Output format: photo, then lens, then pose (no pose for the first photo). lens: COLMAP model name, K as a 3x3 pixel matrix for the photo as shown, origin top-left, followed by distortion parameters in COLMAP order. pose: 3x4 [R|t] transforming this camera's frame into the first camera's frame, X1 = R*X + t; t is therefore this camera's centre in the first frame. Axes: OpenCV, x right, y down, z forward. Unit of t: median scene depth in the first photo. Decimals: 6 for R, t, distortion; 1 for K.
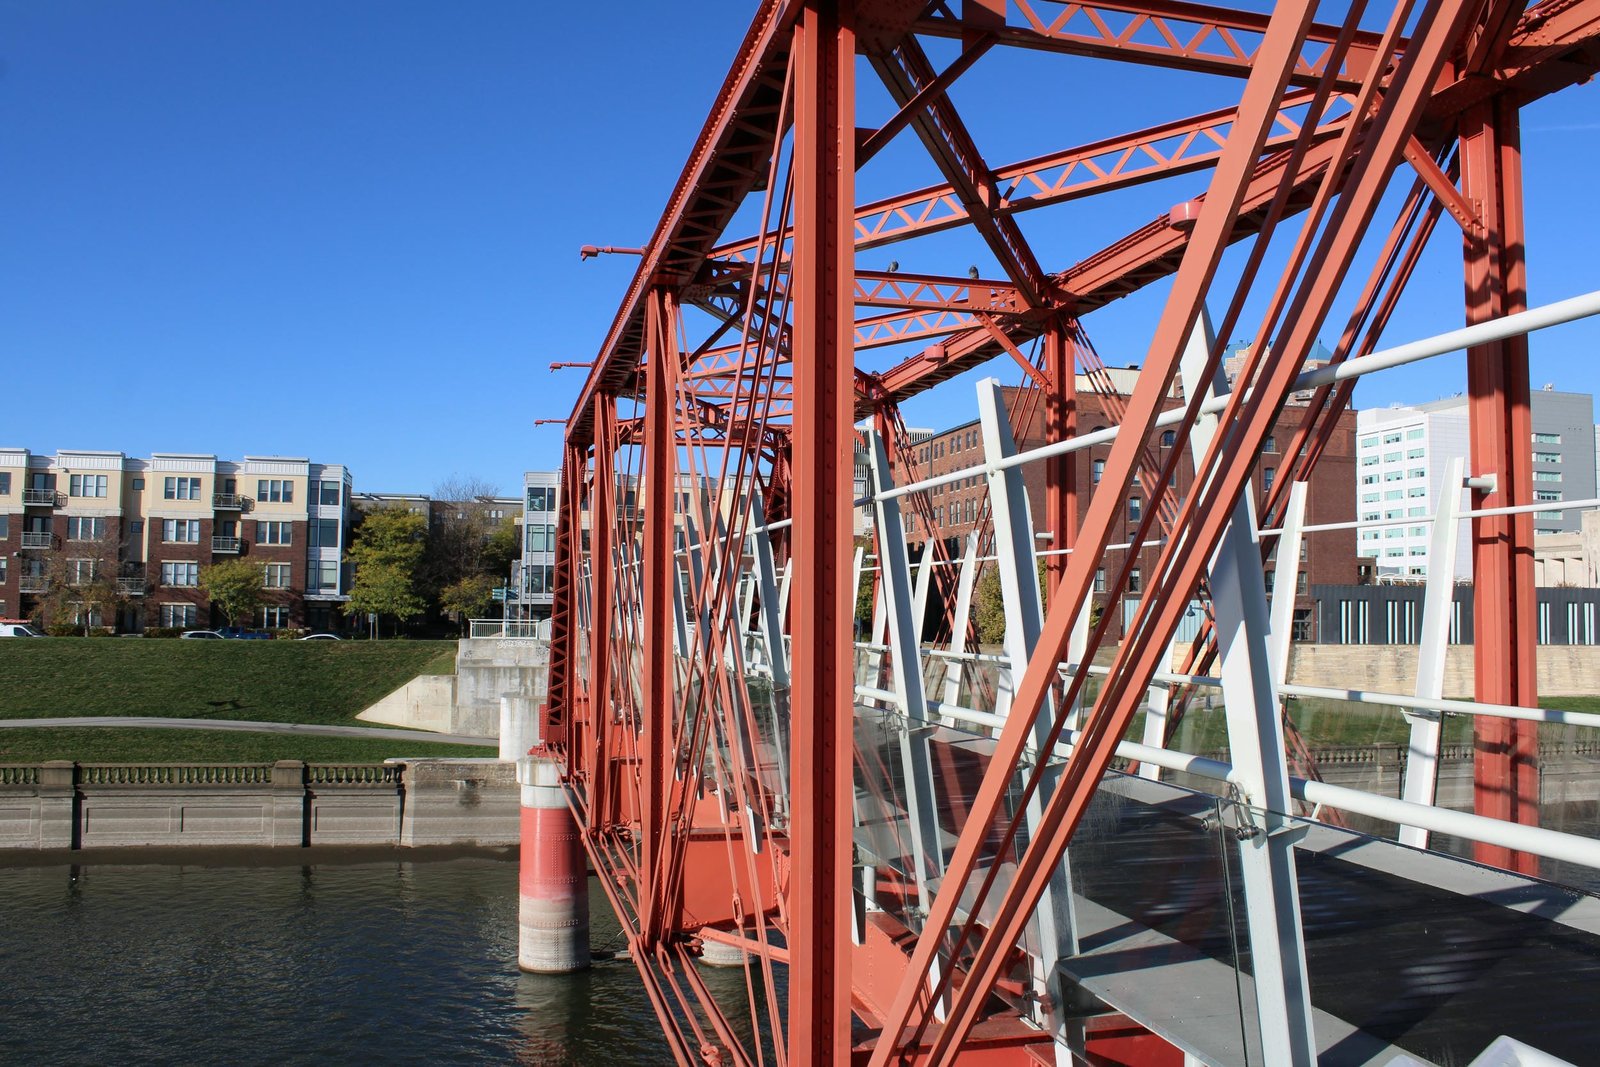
lens RADIAL K [[1346.6, 0, 808.7], [0, 1346.6, 532.2], [0, 0, 1]] dist [-0.169281, 0.162389]
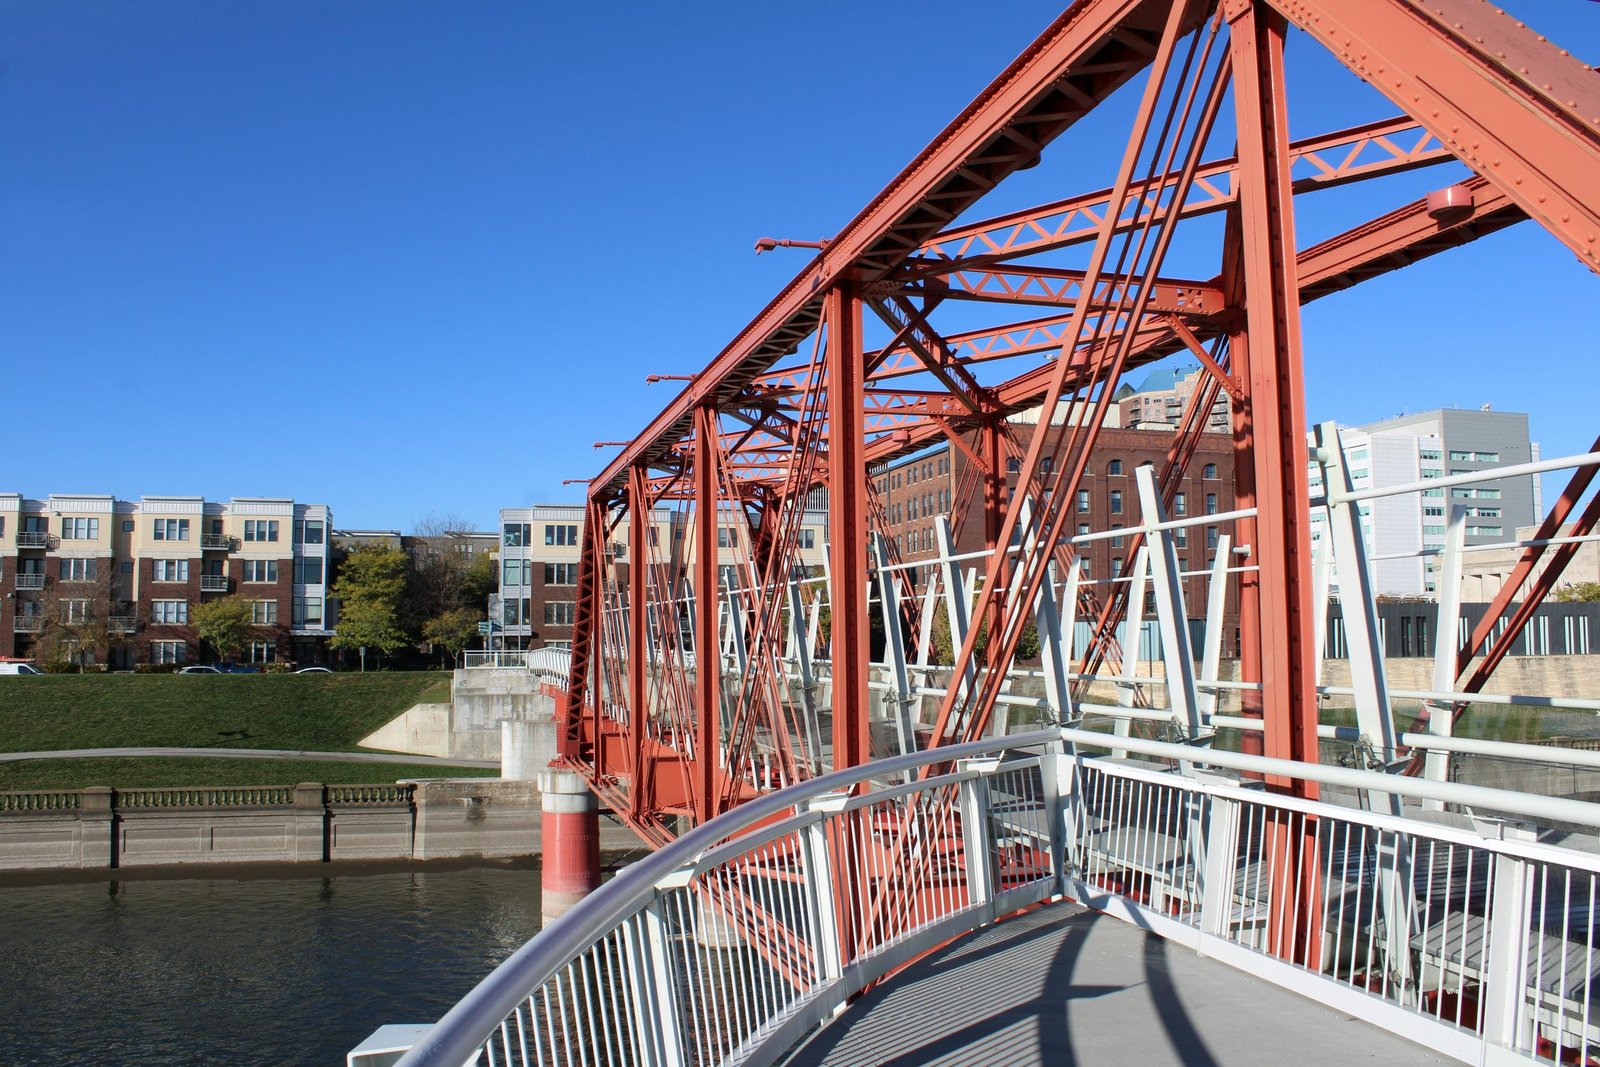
lens RADIAL K [[1346.6, 0, 808.7], [0, 1346.6, 532.2], [0, 0, 1]] dist [-0.169281, 0.162389]
pose [[0.999360, -0.015281, 0.032352, -0.010673], [0.015923, 0.999679, -0.019686, -0.004589], [-0.032041, 0.020189, 0.999283, -0.082655]]
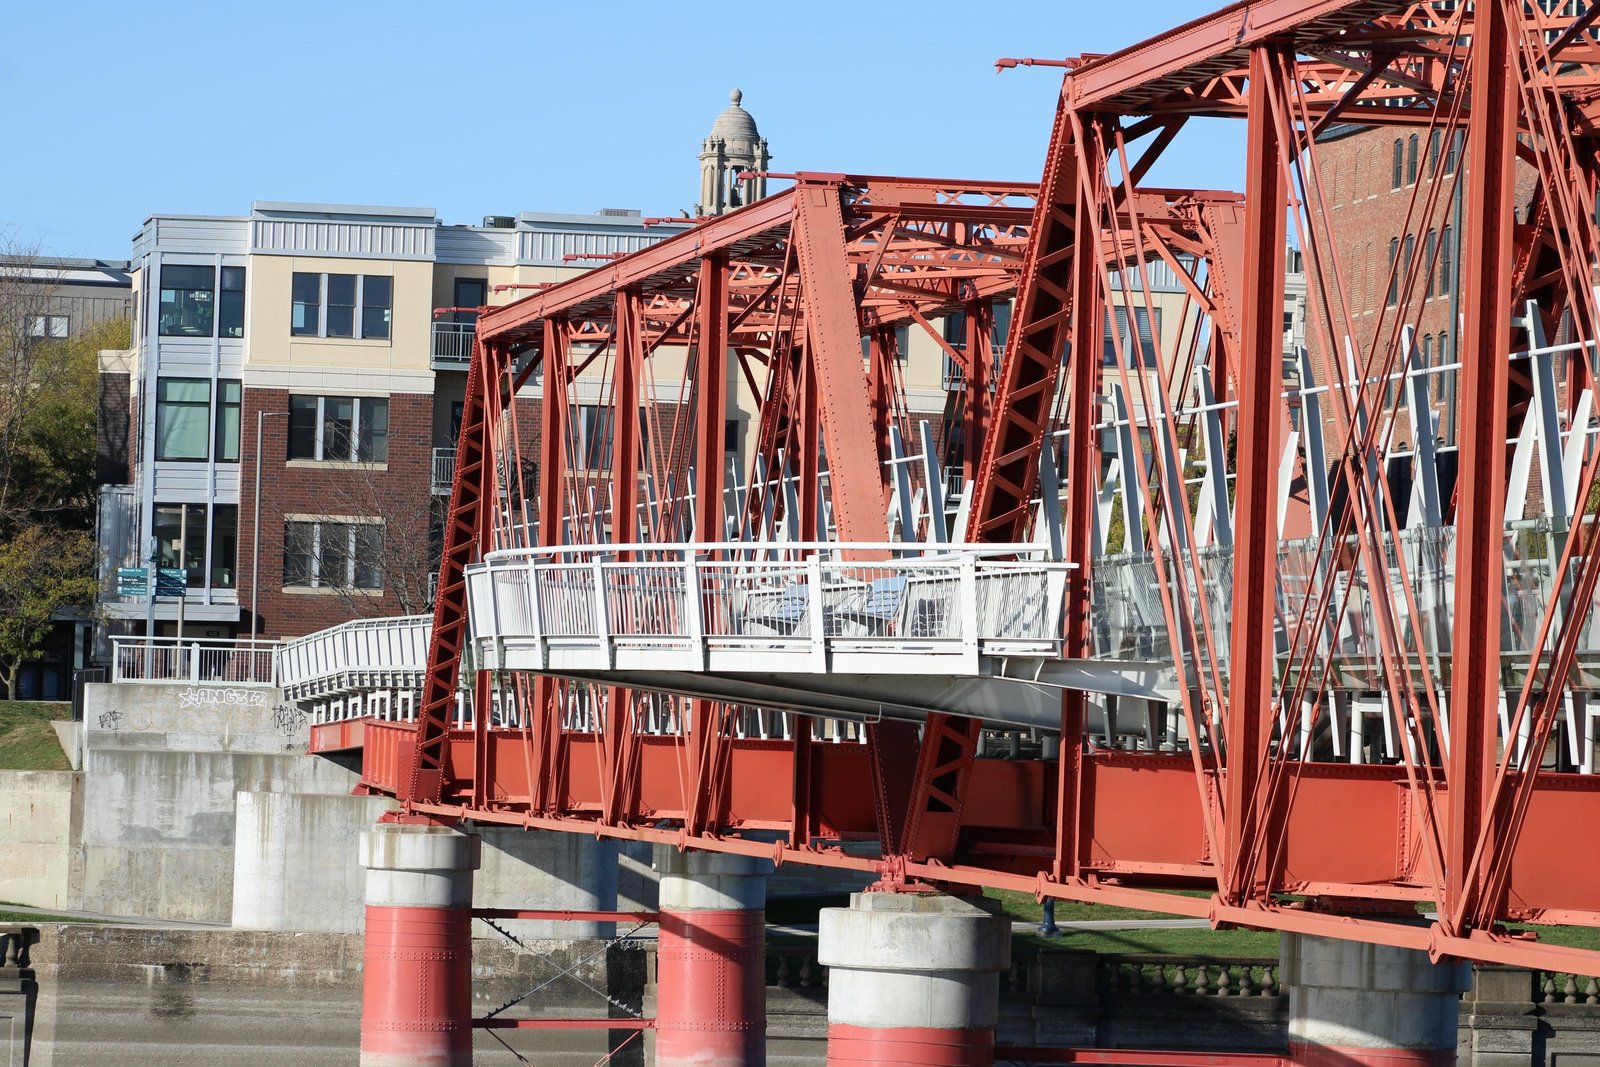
lens RADIAL K [[6826.4, 0, 800.0], [0, 6826.4, 533.5], [0, 0, 1]] dist [0.135715, 2.542047]
pose [[0.997616, 0.015822, -0.067169, 0.099276], [-0.013904, 0.999485, 0.028935, -0.030415], [0.067592, -0.027932, 0.997322, -1.104464]]
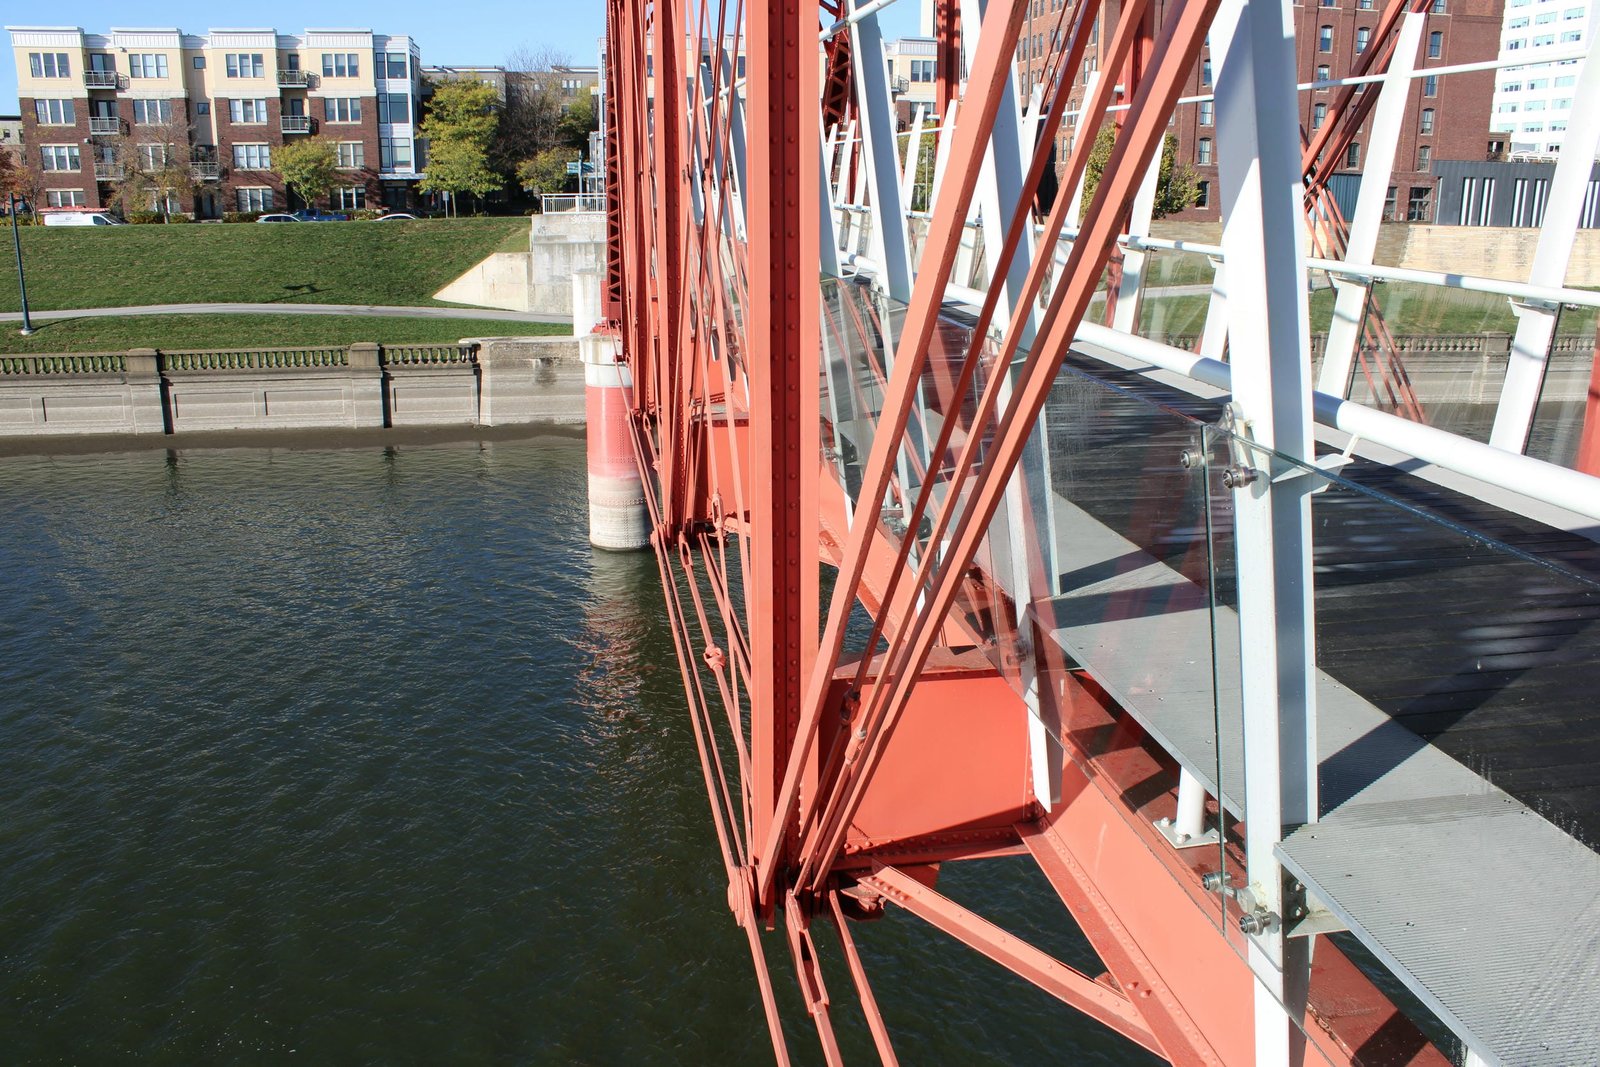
lens RADIAL K [[1351.3, 0, 800.0], [0, 1351.3, 533.5], [0, 0, 1]] dist [-0.165340, 0.153264]
pose [[0.997165, 0.013808, -0.073973, 0.008658], [0.009791, 0.950858, 0.309471, 0.002322], [0.074611, -0.309318, 0.948027, 0.017798]]
